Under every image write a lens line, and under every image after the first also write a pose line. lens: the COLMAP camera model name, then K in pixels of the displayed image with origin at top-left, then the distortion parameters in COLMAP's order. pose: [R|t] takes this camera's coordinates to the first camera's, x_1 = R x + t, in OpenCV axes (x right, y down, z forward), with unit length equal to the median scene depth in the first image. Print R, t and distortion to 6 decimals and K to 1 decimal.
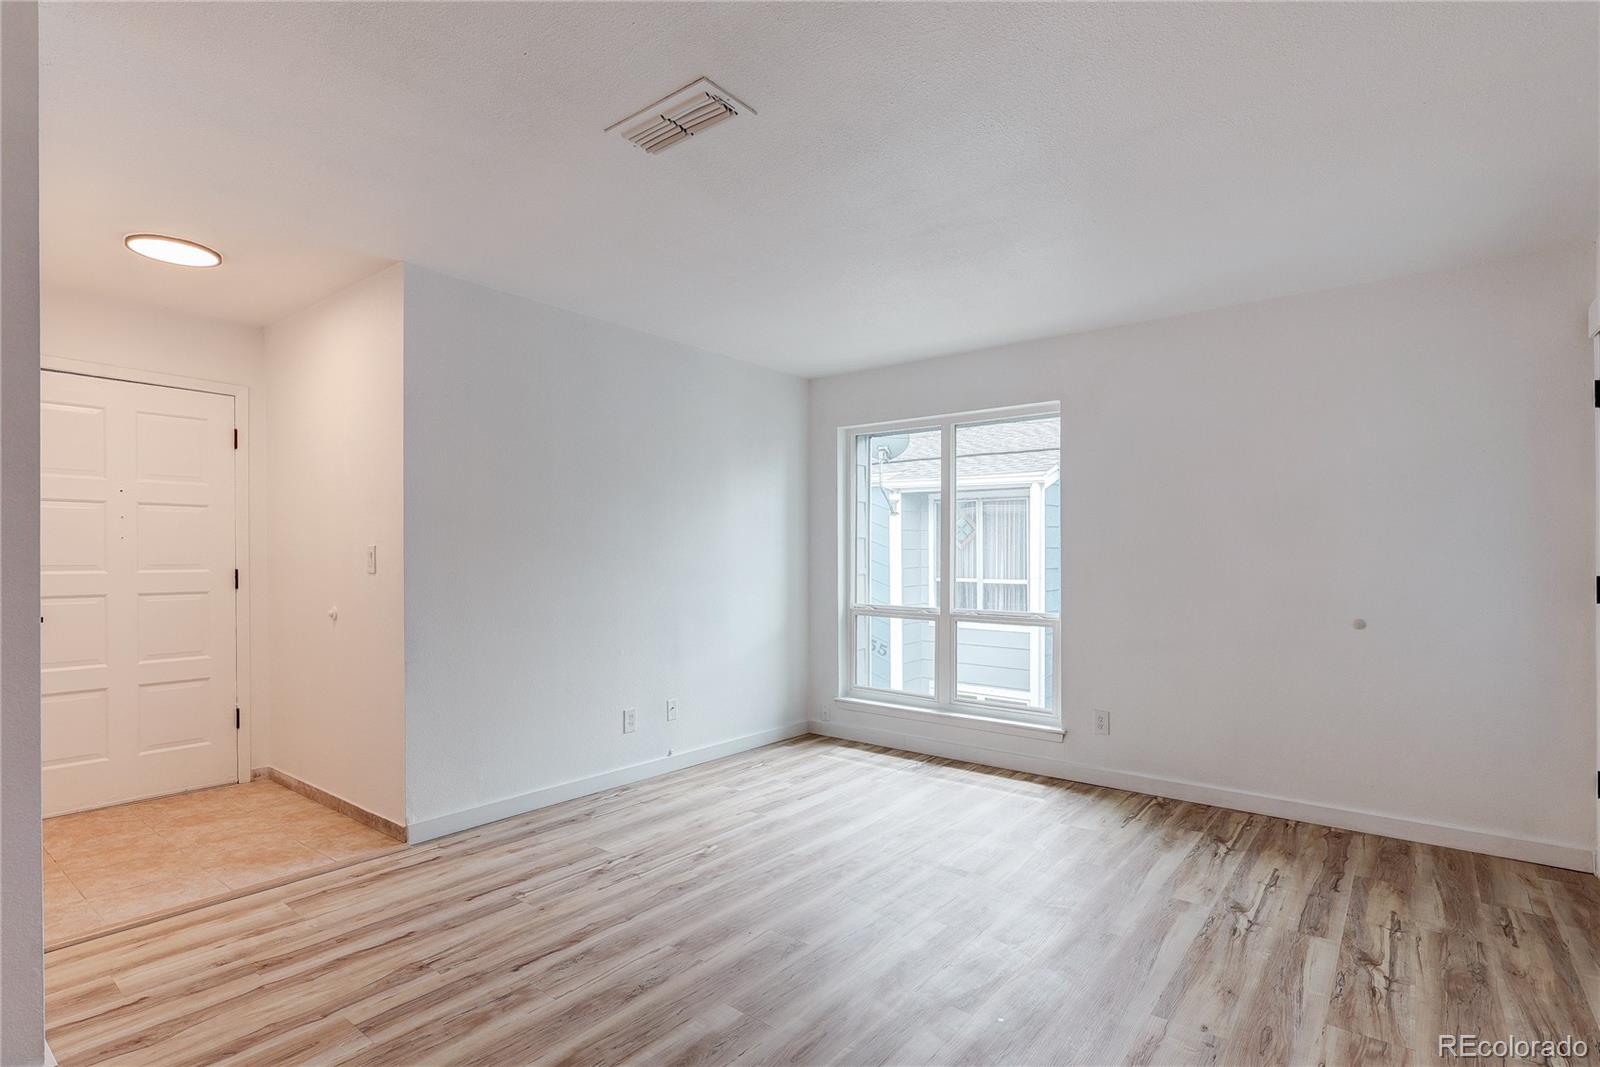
lens RADIAL K [[769.8, 0, 804.6], [0, 769.8, 568.9], [0, 0, 1]] dist [-0.001576, 0.000846]
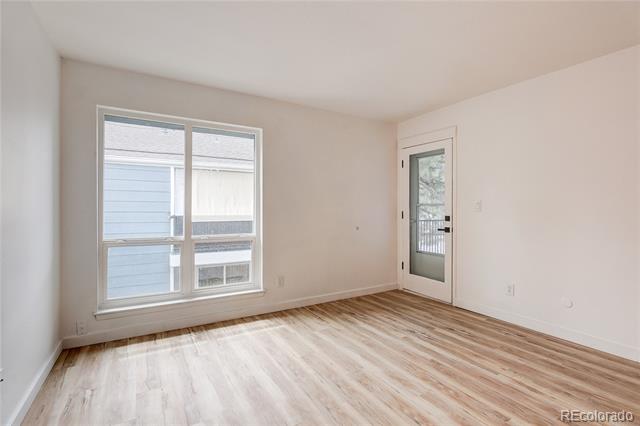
lens RADIAL K [[303.6, 0, 319.5], [0, 303.6, 207.8], [0, 0, 1]] dist [-0.004137, 0.000717]
pose [[0.361778, 0.001648, 0.932263, -0.423364], [0.010032, 0.999934, -0.005661, -0.001512], [-0.932210, 0.011400, 0.361737, 0.667548]]
